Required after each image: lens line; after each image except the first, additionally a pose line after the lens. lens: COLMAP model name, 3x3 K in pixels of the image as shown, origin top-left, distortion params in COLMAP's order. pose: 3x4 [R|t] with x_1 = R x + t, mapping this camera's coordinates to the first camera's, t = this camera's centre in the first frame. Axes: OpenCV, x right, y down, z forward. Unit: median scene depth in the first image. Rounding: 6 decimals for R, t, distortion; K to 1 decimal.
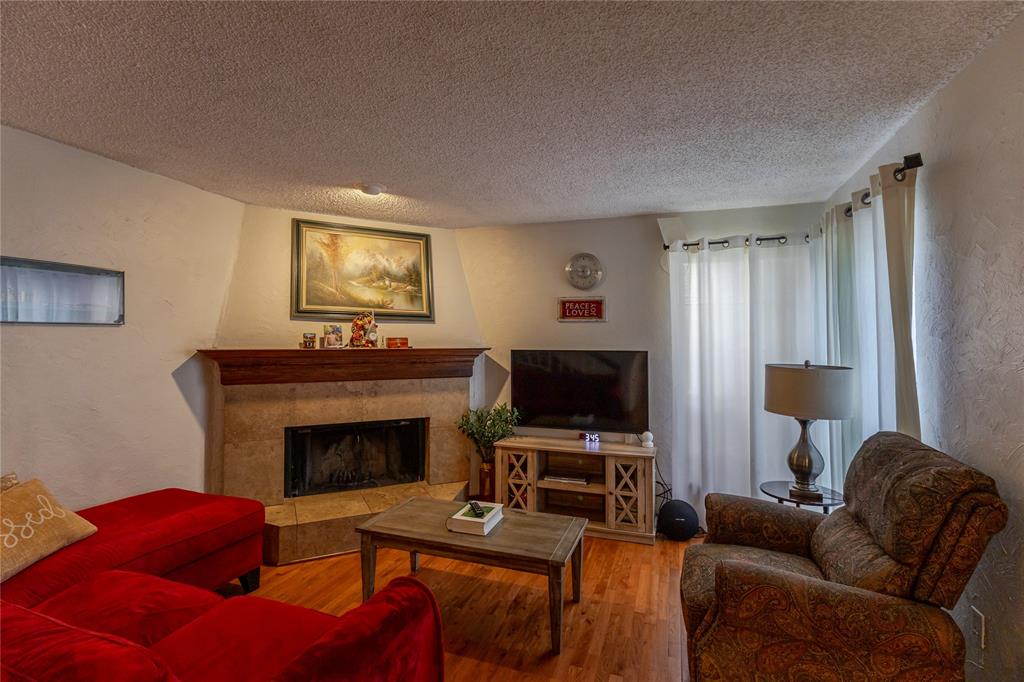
lens RADIAL K [[482.4, 0, 520.2], [0, 482.4, 328.8], [0, 0, 1]] dist [0.004305, 0.002368]
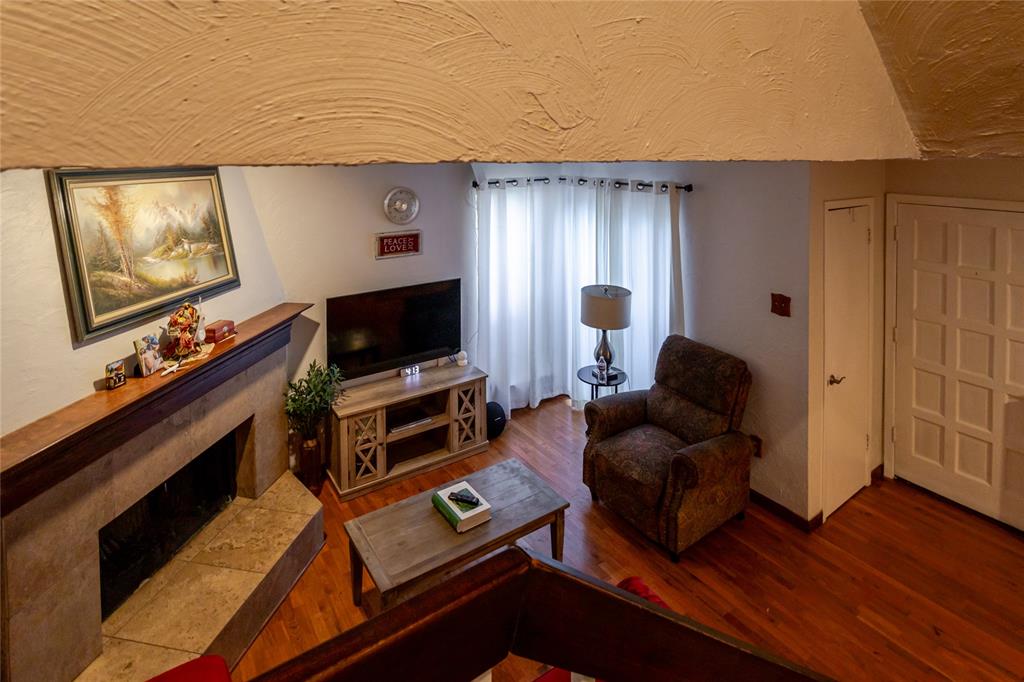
lens RADIAL K [[546.5, 0, 511.9], [0, 546.5, 153.4], [0, 0, 1]] dist [-0.003306, -0.000192]
pose [[0.596907, -0.012409, 0.802214, -0.671967], [-0.021619, 0.999269, 0.031543, -0.284906], [-0.802019, -0.036172, 0.596203, 0.171384]]
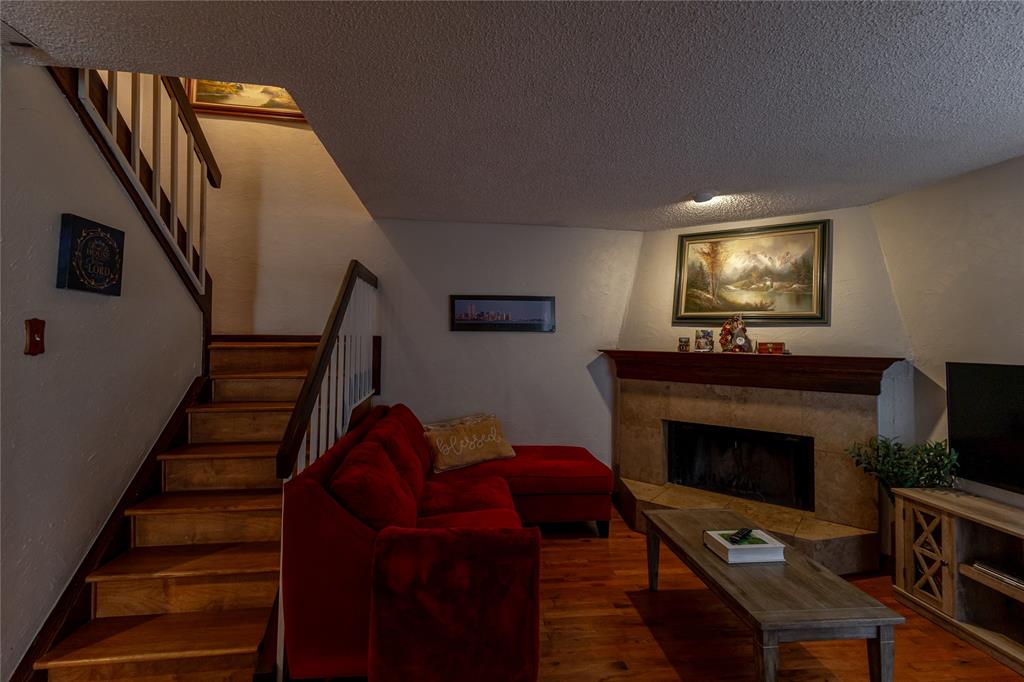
lens RADIAL K [[482.4, 0, 504.9], [0, 482.4, 325.0], [0, 0, 1]] dist [0.004305, 0.002368]
pose [[0.424300, -0.024388, -0.905193, 0.373773], [0.006205, 0.999692, -0.024025, 0.004268], [0.905500, 0.004577, 0.424321, 0.160095]]
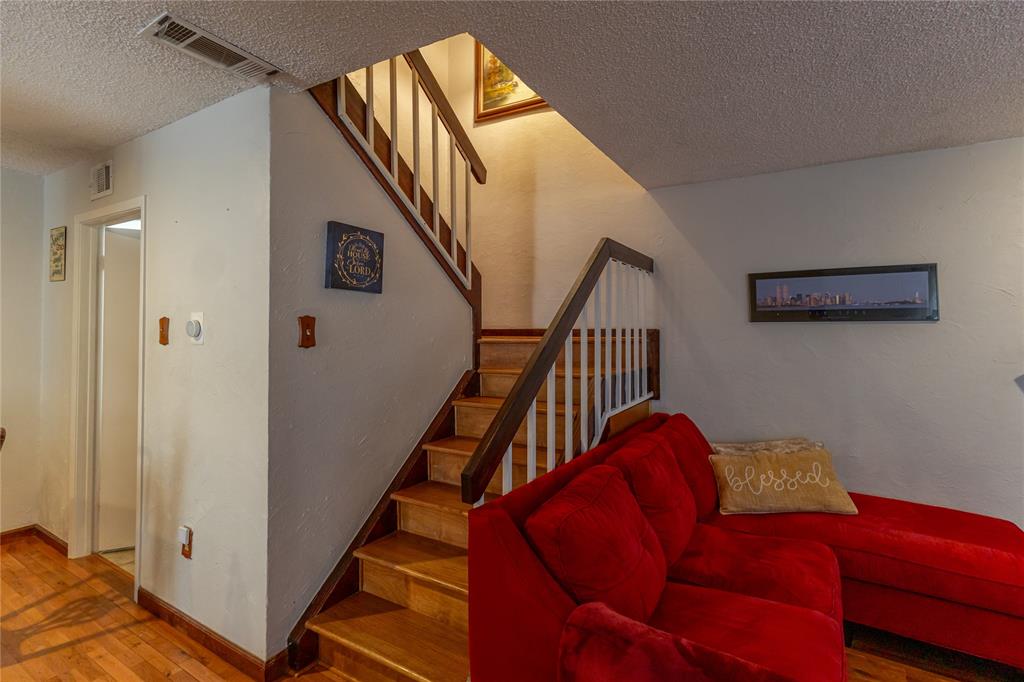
lens RADIAL K [[482.4, 0, 512.2], [0, 482.4, 318.7], [0, 0, 1]] dist [0.004305, 0.002368]
pose [[-0.212830, -0.026733, -0.976724, 0.210471], [0.010515, 0.999505, -0.029648, 0.005500], [0.977033, -0.016580, -0.212443, 0.295648]]
